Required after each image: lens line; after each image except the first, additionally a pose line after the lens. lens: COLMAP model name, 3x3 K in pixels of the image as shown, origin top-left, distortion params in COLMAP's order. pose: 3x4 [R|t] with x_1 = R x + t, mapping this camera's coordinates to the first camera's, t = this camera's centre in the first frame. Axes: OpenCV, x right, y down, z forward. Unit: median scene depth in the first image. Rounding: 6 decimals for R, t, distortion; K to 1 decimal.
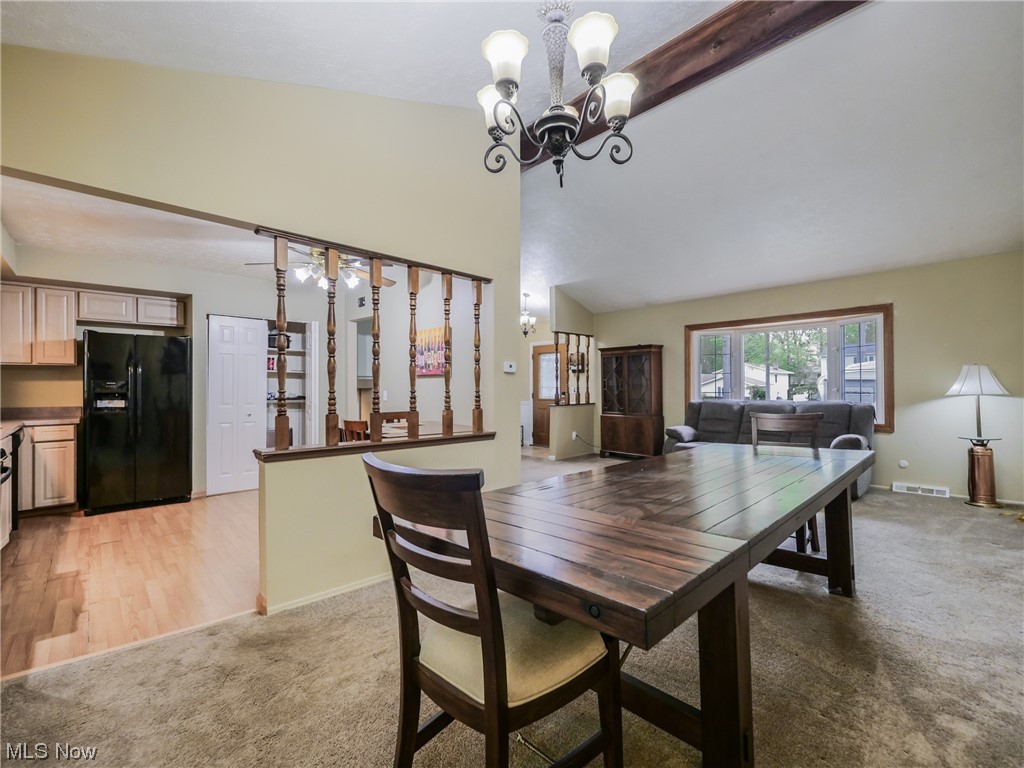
lens RADIAL K [[443.9, 0, 507.4], [0, 443.9, 384.5], [0, 0, 1]] dist [-0.011594, -0.000115]
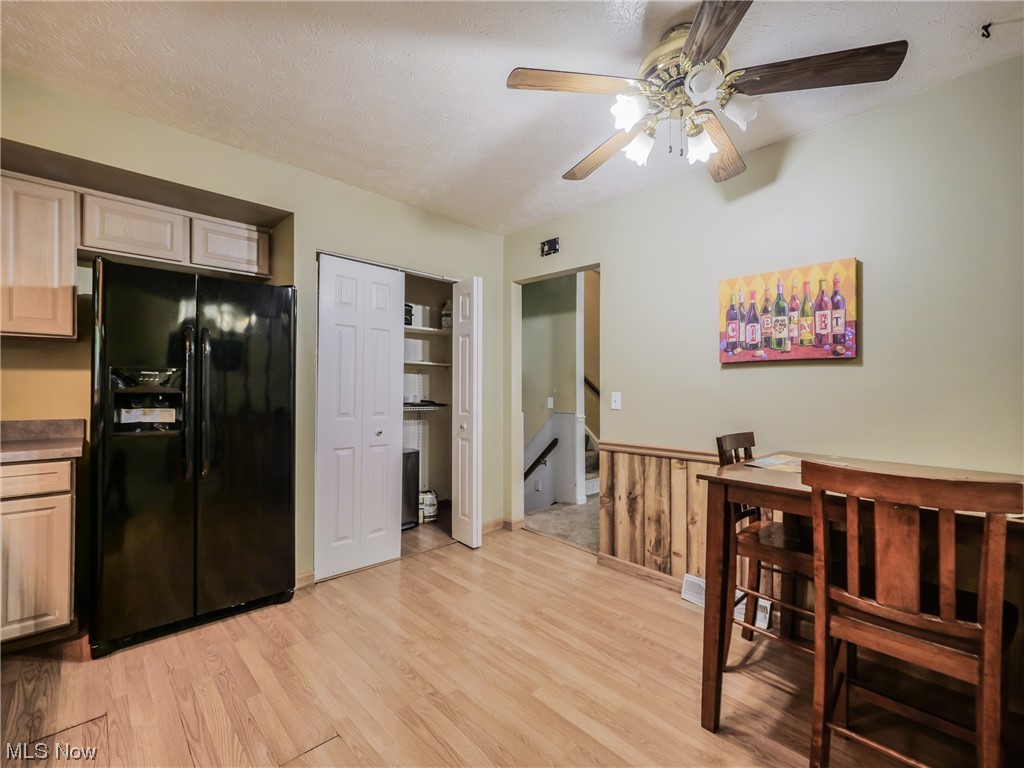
lens RADIAL K [[445.1, 0, 510.5], [0, 445.1, 383.5], [0, 0, 1]] dist [-0.009040, 0.000041]
pose [[0.999931, 0.002797, 0.011413, -0.505499], [-0.002672, 0.999936, -0.011007, 0.012302], [-0.011443, 0.010976, 0.999874, 0.504886]]
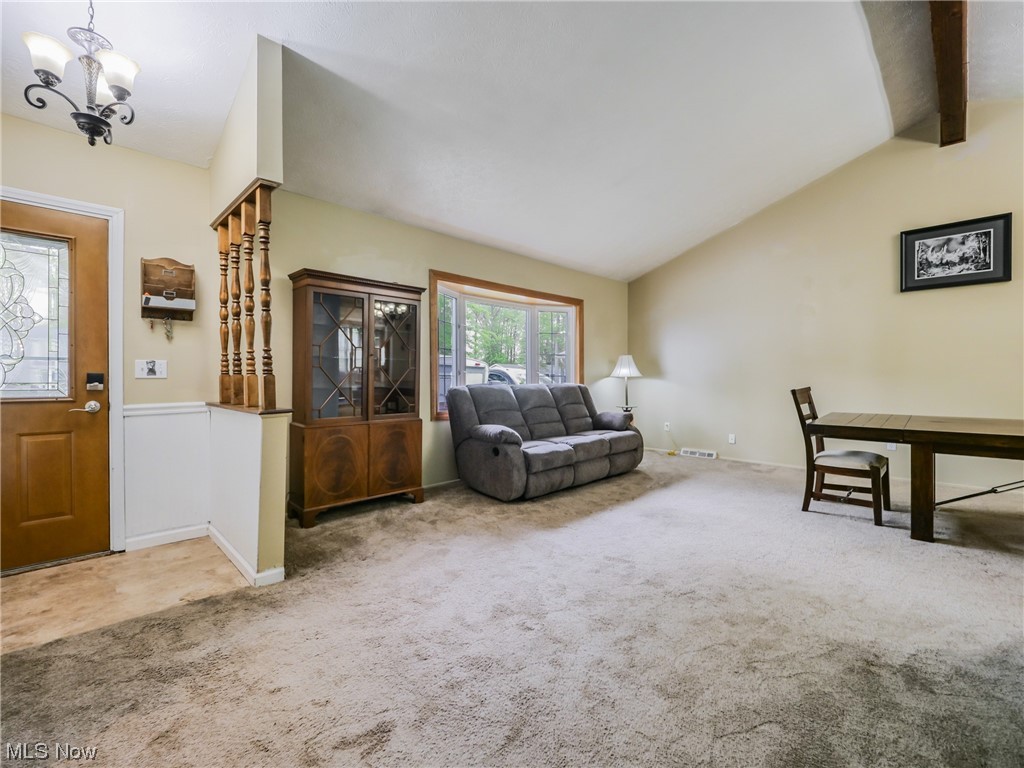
lens RADIAL K [[445.1, 0, 510.5], [0, 445.1, 383.5], [0, 0, 1]] dist [-0.009040, 0.000041]
pose [[-0.016100, -0.003145, 0.999865, -0.376921], [-0.004760, 0.999984, 0.003069, 0.042958], [-0.999859, -0.004710, -0.016114, 1.403235]]
